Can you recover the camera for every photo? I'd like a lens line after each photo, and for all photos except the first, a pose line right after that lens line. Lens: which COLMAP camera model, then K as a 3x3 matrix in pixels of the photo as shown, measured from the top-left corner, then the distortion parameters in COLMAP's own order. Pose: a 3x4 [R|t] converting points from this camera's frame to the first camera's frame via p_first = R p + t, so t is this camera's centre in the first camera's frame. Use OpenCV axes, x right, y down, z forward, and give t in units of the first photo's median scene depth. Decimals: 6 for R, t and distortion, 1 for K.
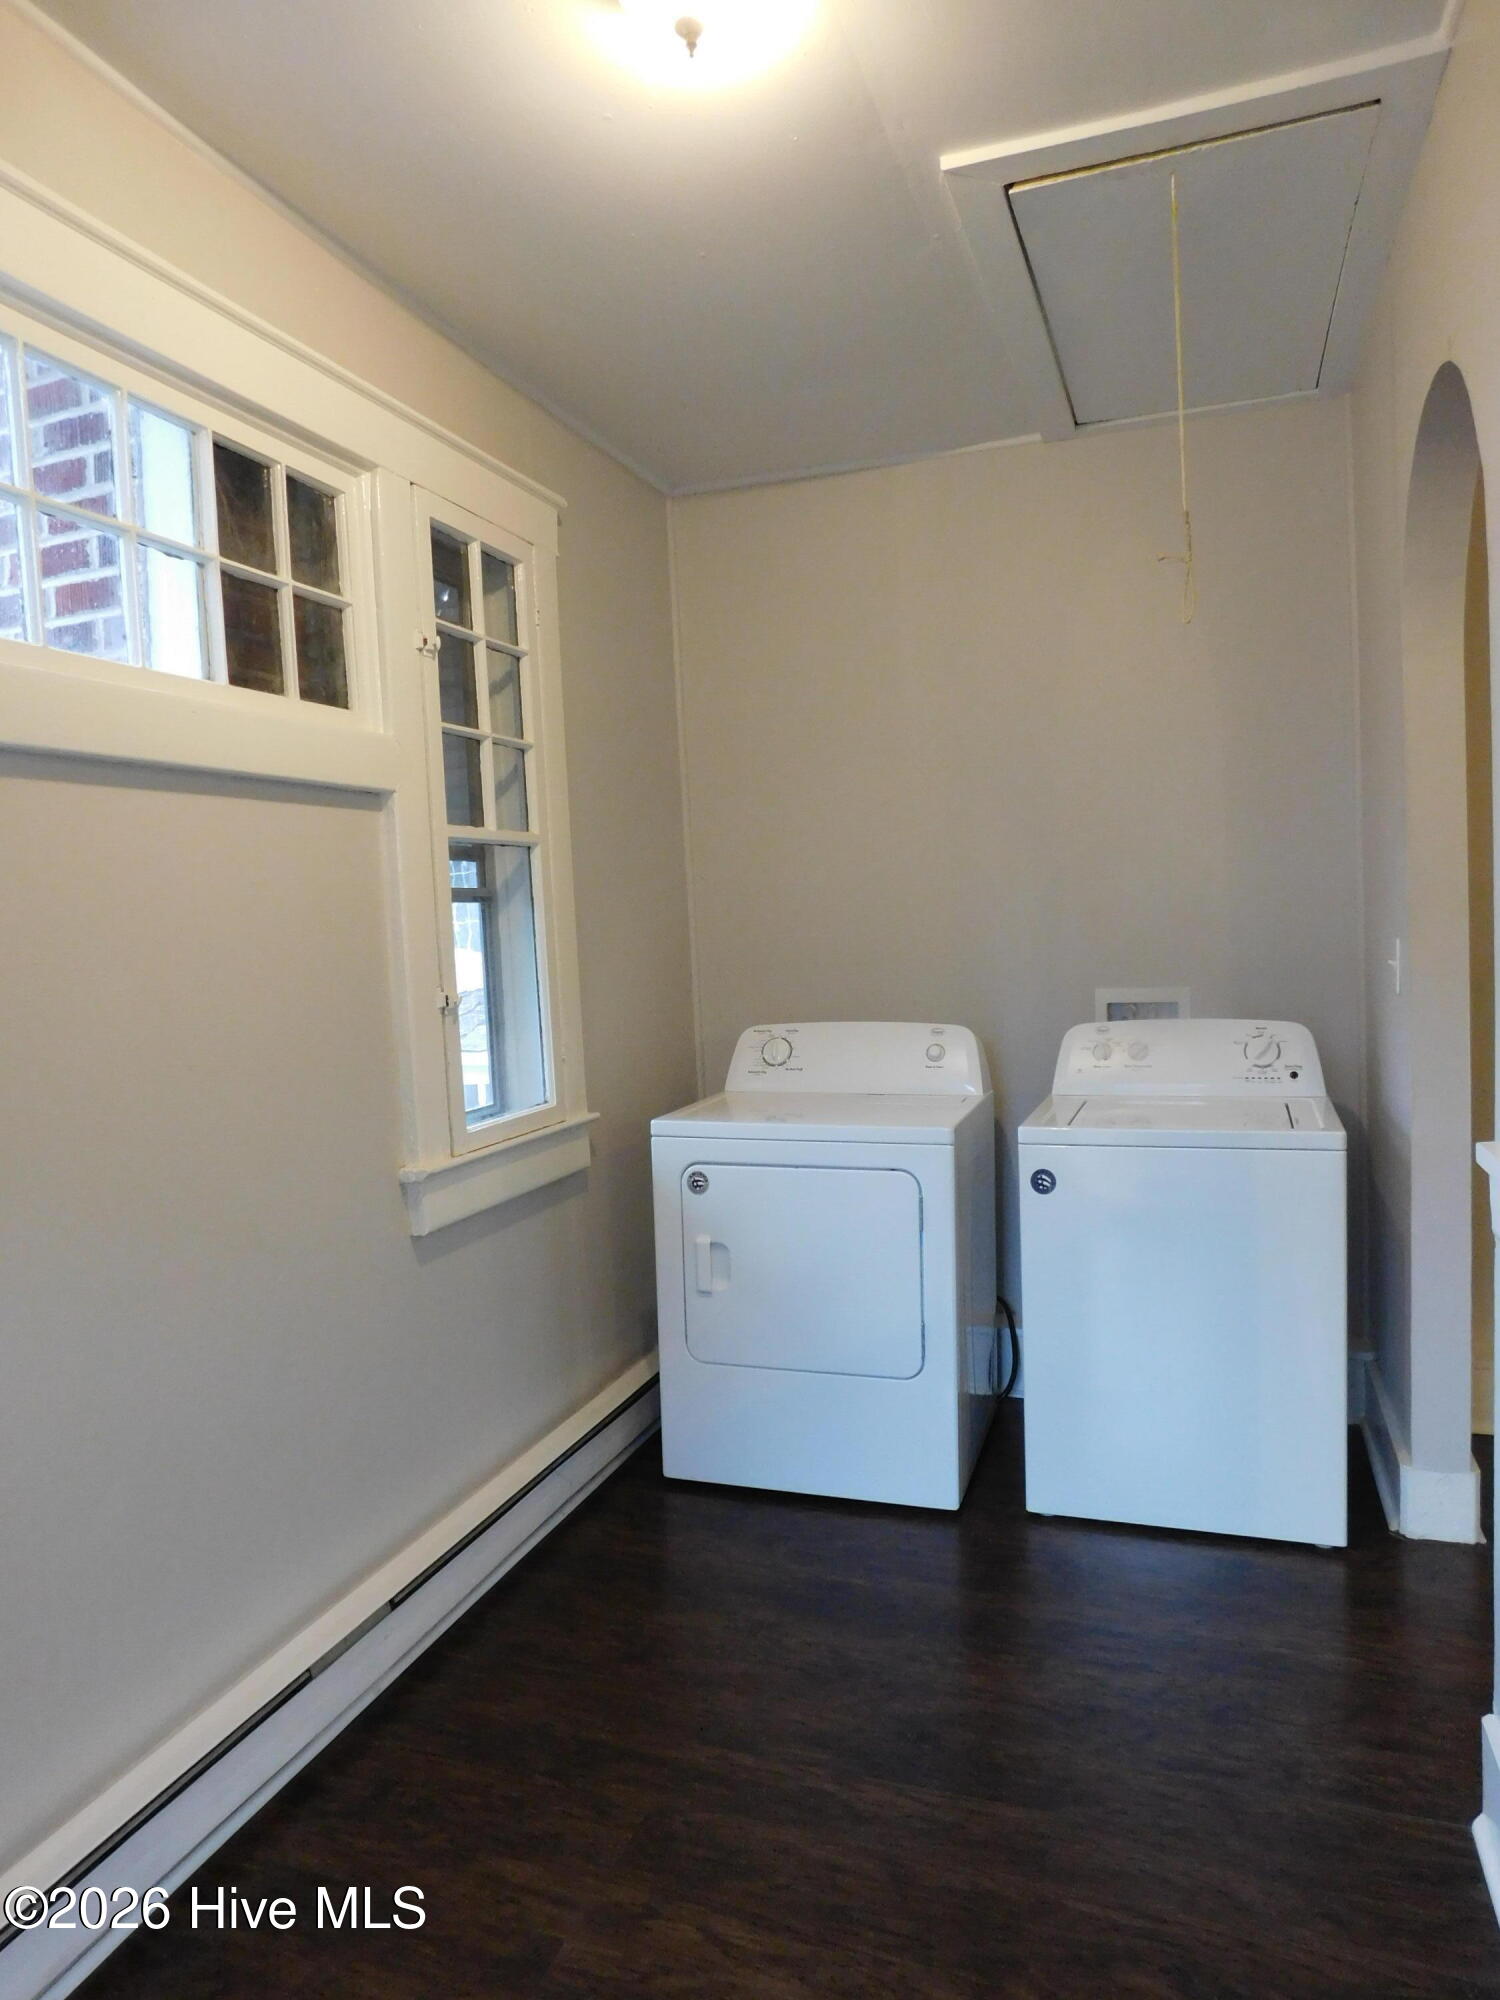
lens RADIAL K [[1315.5, 0, 750.0], [0, 1315.5, 1000.0], [0, 0, 1]] dist [-0.077619, 0.055611]
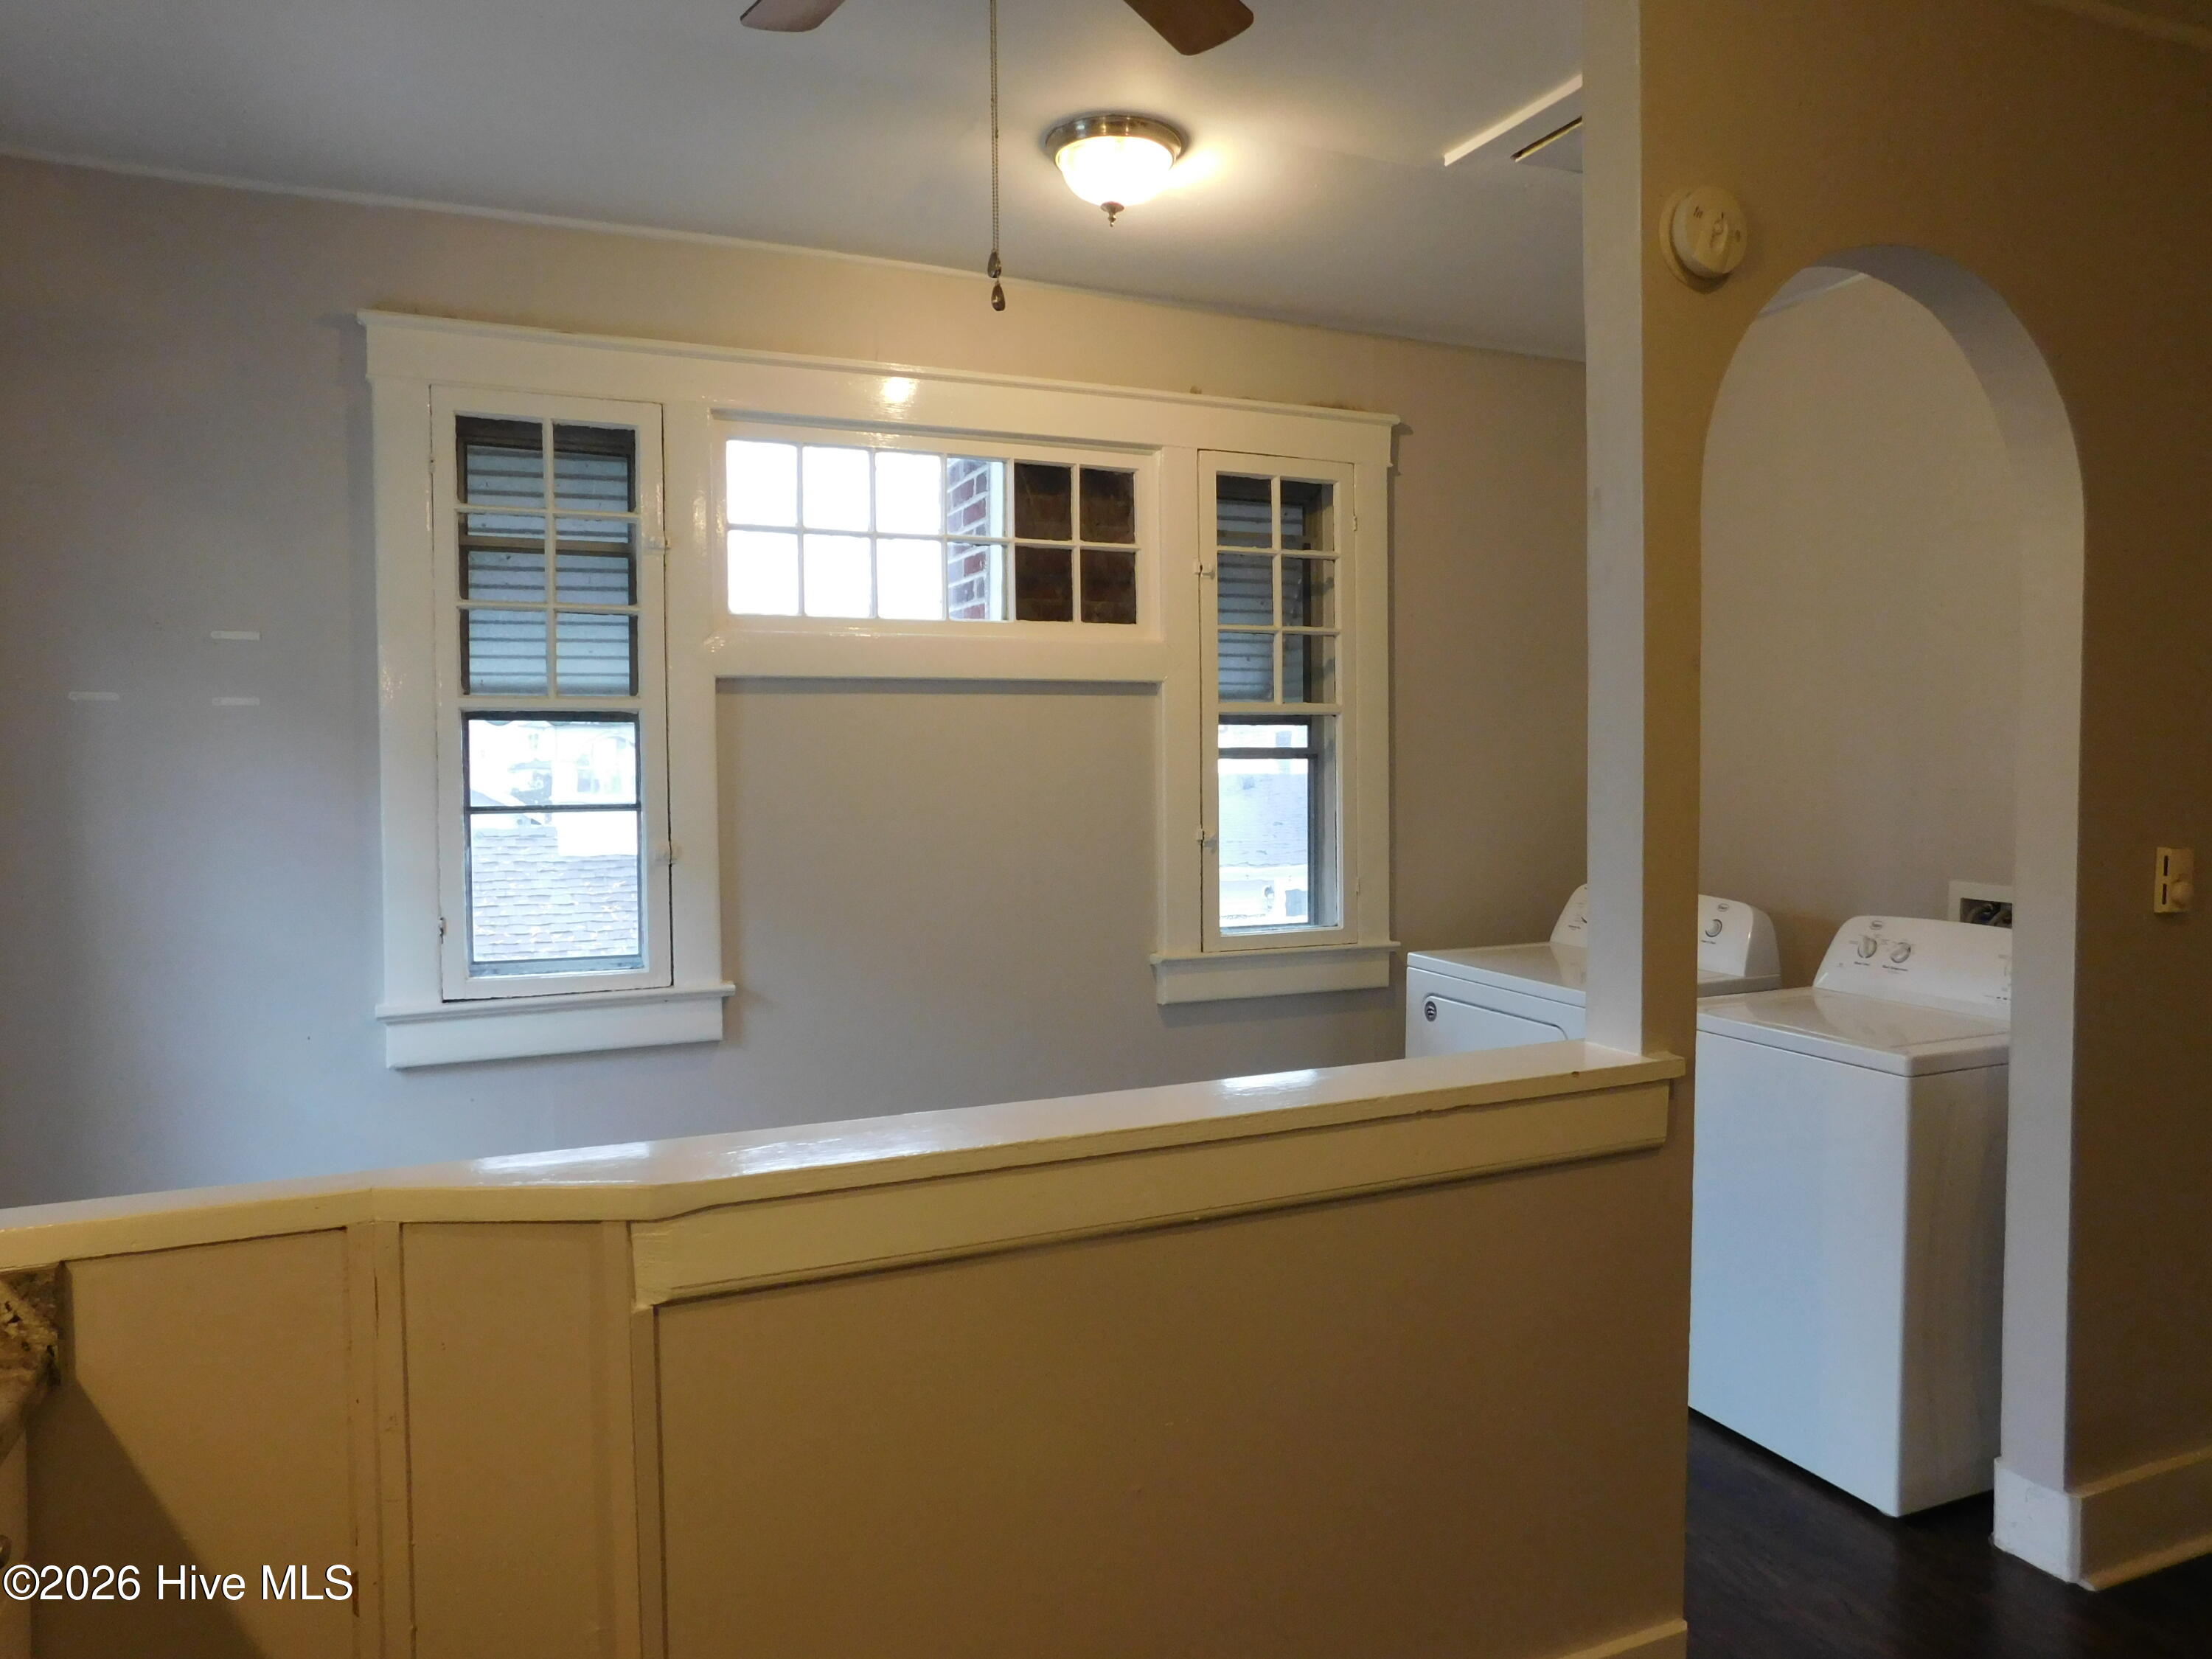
lens RADIAL K [[1454.9, 0, 1096.6], [0, 1454.9, 824.5], [0, 0, 1]] dist [-0.077619, 0.055611]
pose [[0.687936, 0.073559, -0.722034, 0.793108], [-0.067741, 0.997015, 0.037030, -0.060663], [0.722603, 0.023437, 0.690866, -0.107213]]
